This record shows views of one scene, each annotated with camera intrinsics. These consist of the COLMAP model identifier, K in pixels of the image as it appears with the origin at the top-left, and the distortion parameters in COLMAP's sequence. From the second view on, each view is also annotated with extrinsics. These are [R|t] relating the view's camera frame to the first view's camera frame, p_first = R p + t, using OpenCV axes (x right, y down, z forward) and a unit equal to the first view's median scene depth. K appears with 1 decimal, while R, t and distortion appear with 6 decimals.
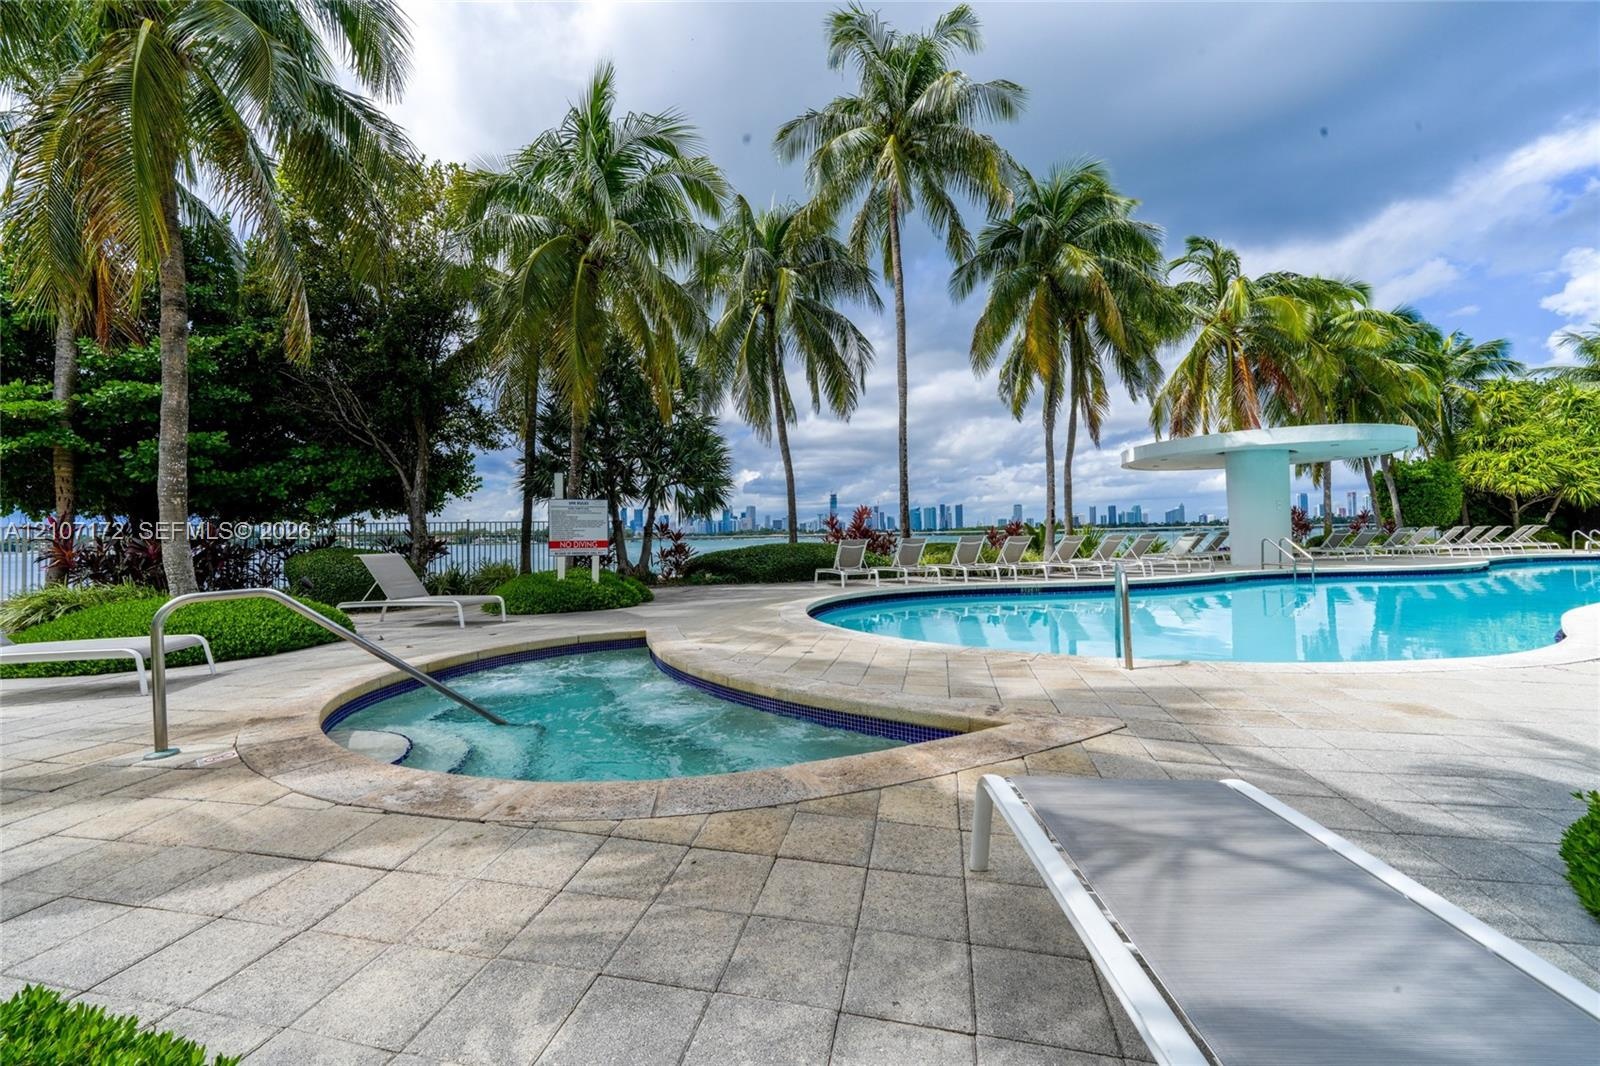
lens RADIAL K [[634.1, 0, 791.1], [0, 634.1, 542.5], [0, 0, 1]] dist [-0.001135, -0.000197]
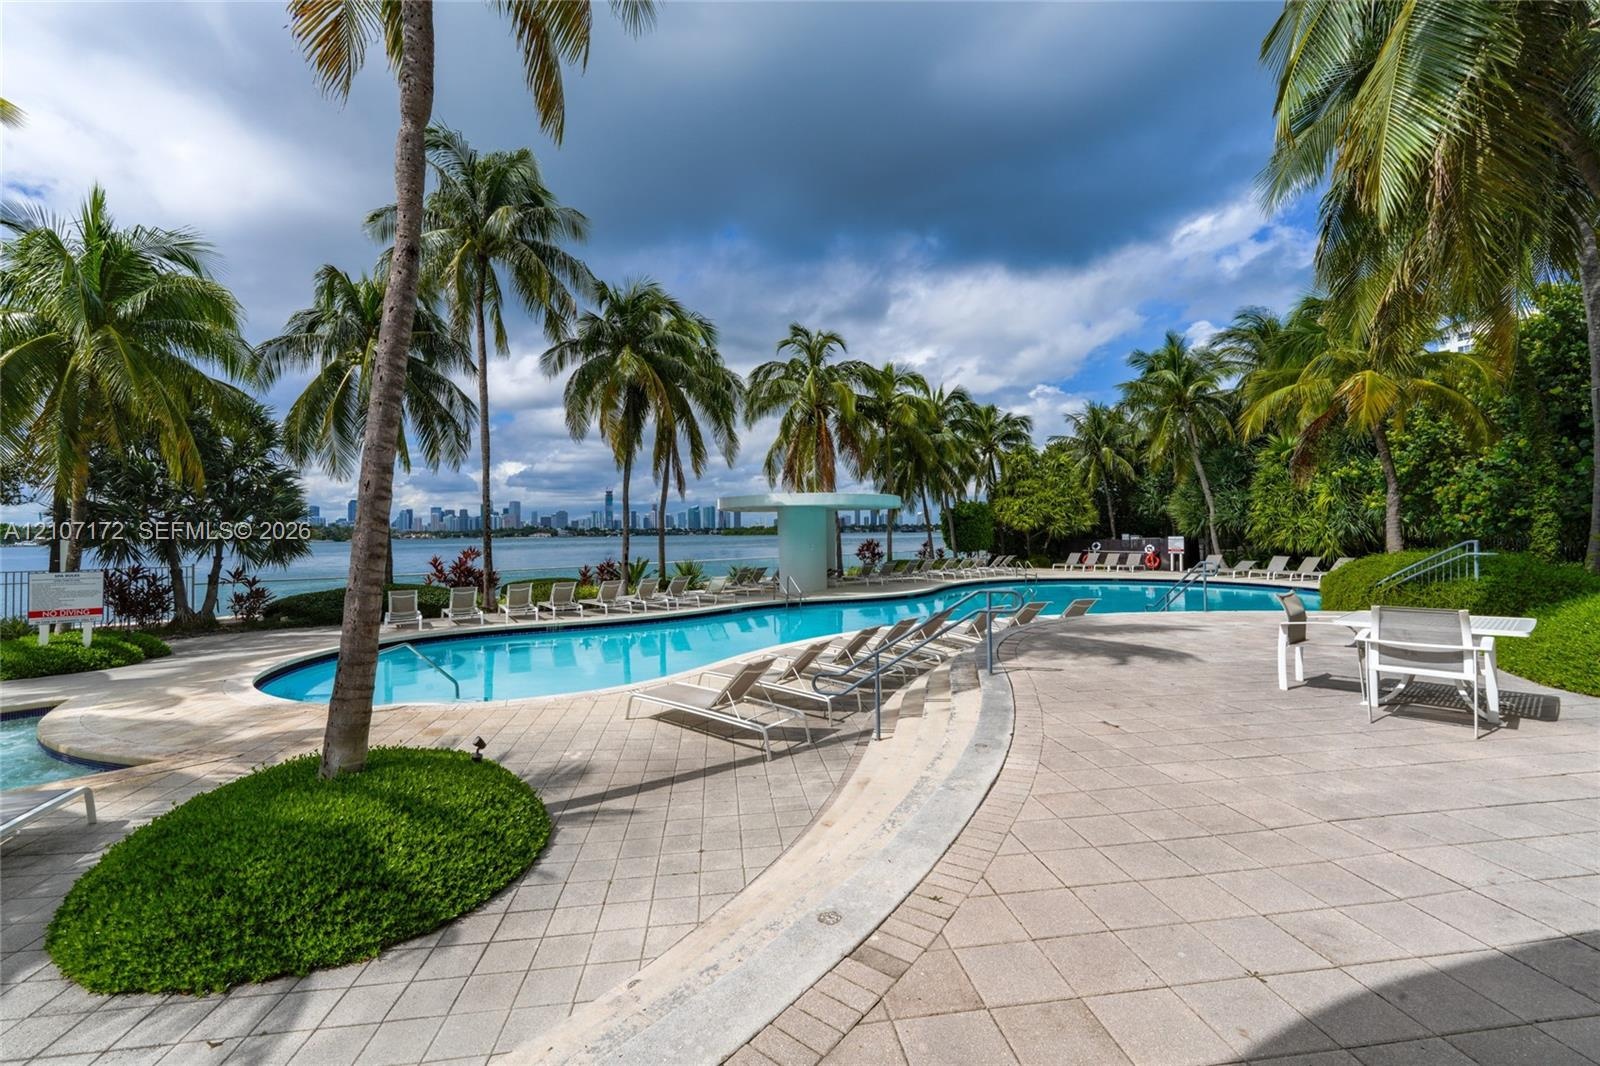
lens RADIAL K [[652.5, 0, 800.0], [0, 652.5, 533.0], [0, 0, 1]] dist [-0.001463, -0.000073]
pose [[0.946658, 0.006520, 0.322174, 0.316173], [-0.004294, 0.999962, -0.007619, -0.082041], [-0.322211, 0.005829, 0.946650, -0.306732]]
